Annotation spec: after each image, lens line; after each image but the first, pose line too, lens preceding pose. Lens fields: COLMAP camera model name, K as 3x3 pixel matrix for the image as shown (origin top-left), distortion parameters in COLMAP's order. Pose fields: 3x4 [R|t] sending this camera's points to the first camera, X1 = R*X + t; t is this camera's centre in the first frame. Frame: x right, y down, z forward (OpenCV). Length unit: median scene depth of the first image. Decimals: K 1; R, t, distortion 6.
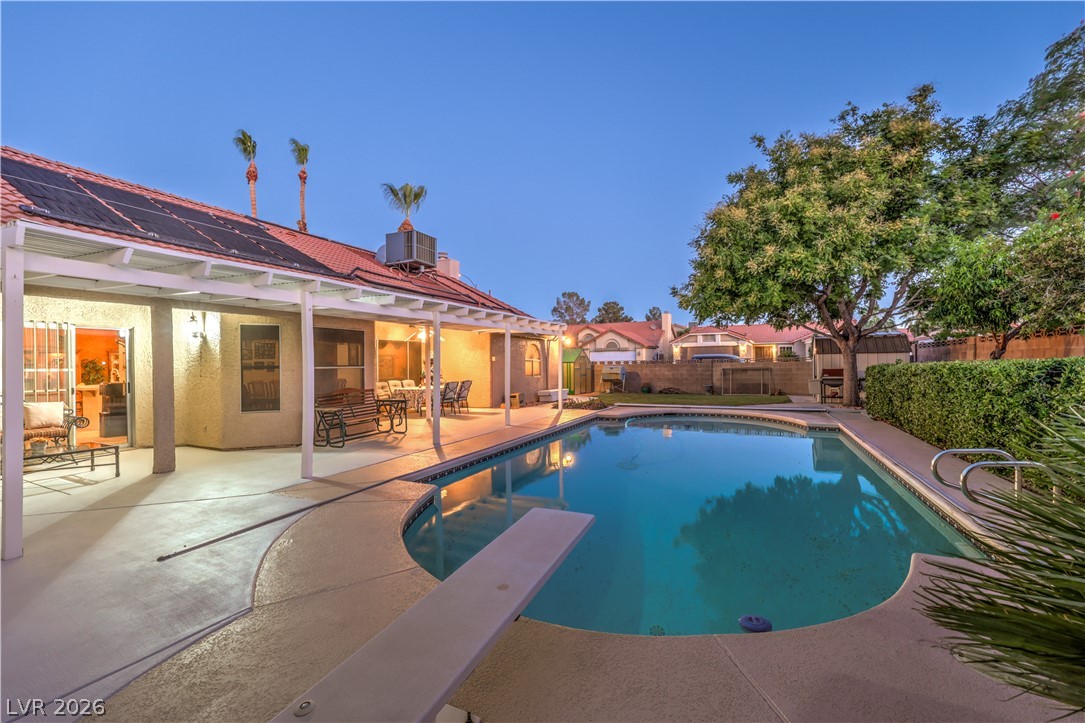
lens RADIAL K [[443.0, 0, 546.9], [0, 443.0, 363.3], [0, 0, 1]] dist [-0.002398, -0.000386]
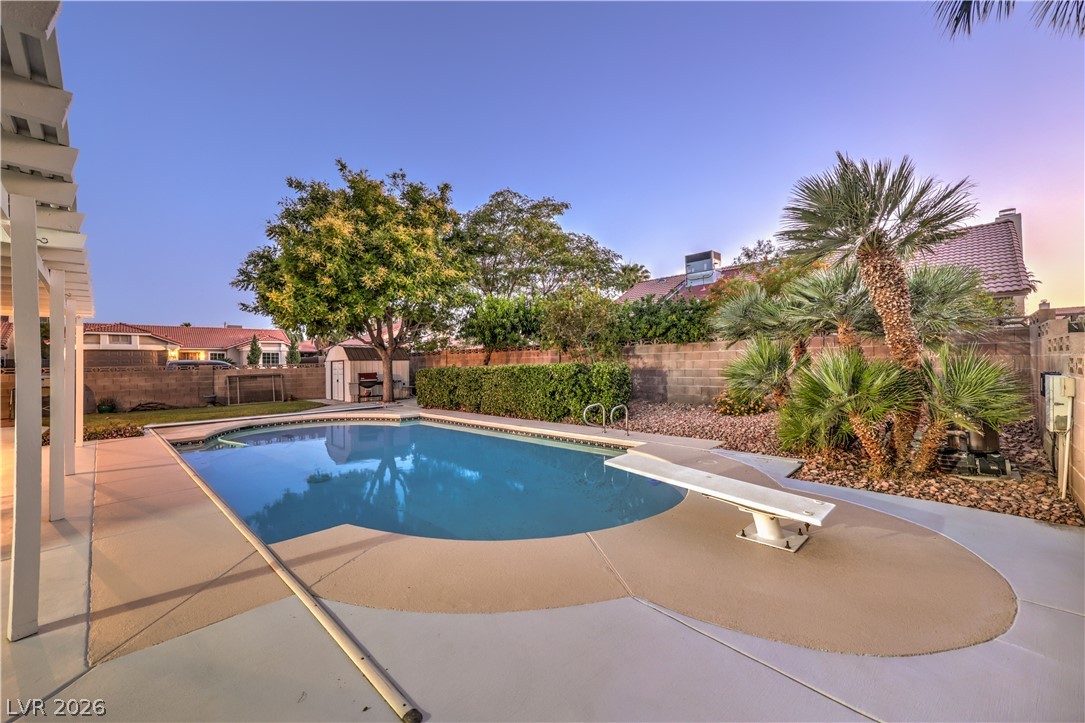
lens RADIAL K [[434.2, 0, 543.7], [0, 434.2, 353.8], [0, 0, 1]] dist [-0.001873, 0.000191]
pose [[0.325799, 0.026522, 0.945067, -0.307793], [0.011783, 0.999415, -0.032110, 0.003968], [-0.945366, 0.021597, 0.325296, 0.155741]]
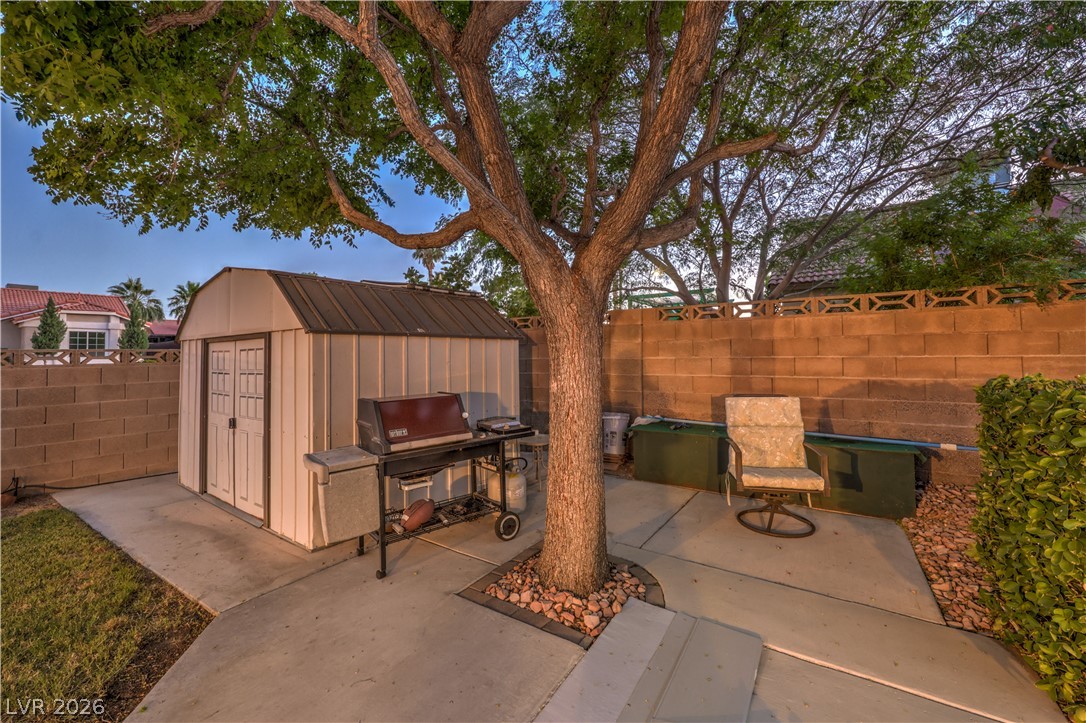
lens RADIAL K [[434.6, 0, 544.2], [0, 434.6, 353.8], [0, 0, 1]] dist [-0.001873, 0.000191]
pose [[0.131477, 0.008884, 0.991279, 0.427055], [0.006416, 0.999931, -0.009812, -0.008119], [-0.991298, 0.007650, 0.131411, 0.886215]]
